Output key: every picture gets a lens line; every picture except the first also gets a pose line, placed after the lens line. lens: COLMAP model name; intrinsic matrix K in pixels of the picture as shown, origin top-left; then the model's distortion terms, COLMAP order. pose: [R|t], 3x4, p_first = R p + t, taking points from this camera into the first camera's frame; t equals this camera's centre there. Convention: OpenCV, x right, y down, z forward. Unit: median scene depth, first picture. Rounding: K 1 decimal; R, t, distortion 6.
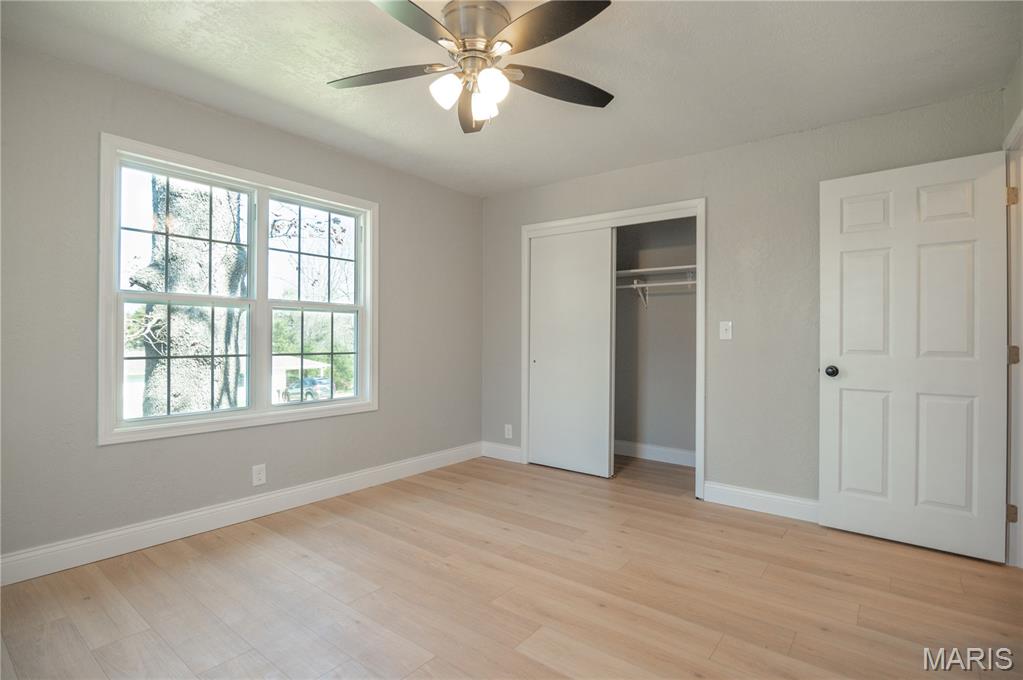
lens RADIAL K [[499.5, 0, 508.4], [0, 499.5, 340.8], [0, 0, 1]] dist [-0.022326, 0.000007]
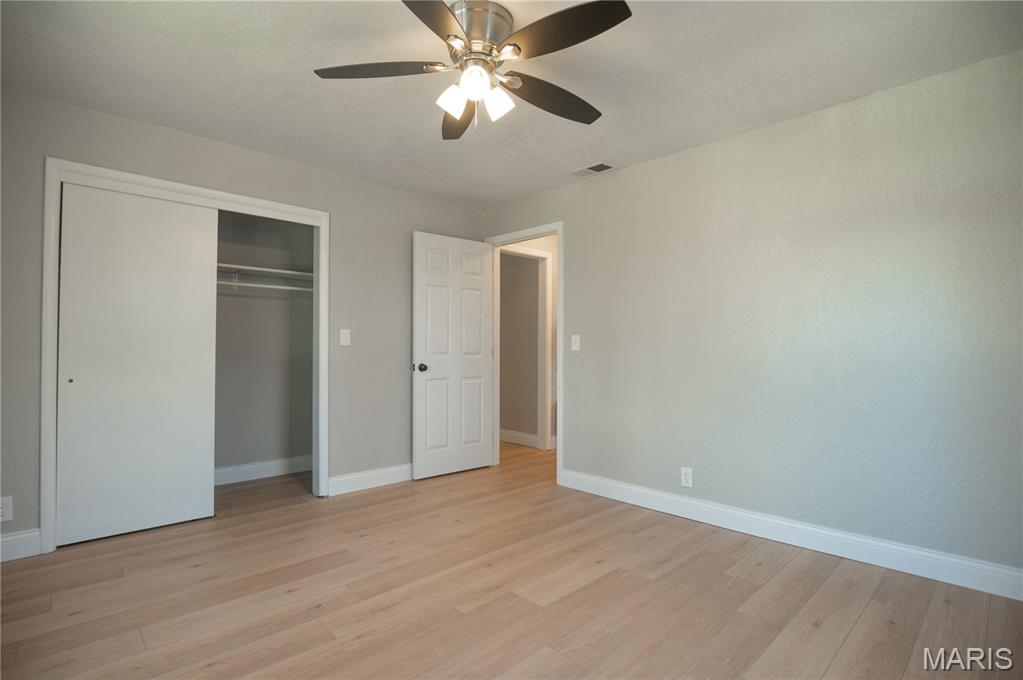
lens RADIAL K [[499.5, 0, 508.4], [0, 499.5, 340.8], [0, 0, 1]] dist [-0.022326, 0.000007]
pose [[0.136347, 0.005776, 0.990644, -0.712030], [0.001759, 0.999980, -0.006072, -0.006150], [-0.990660, 0.002570, 0.136334, 0.549394]]
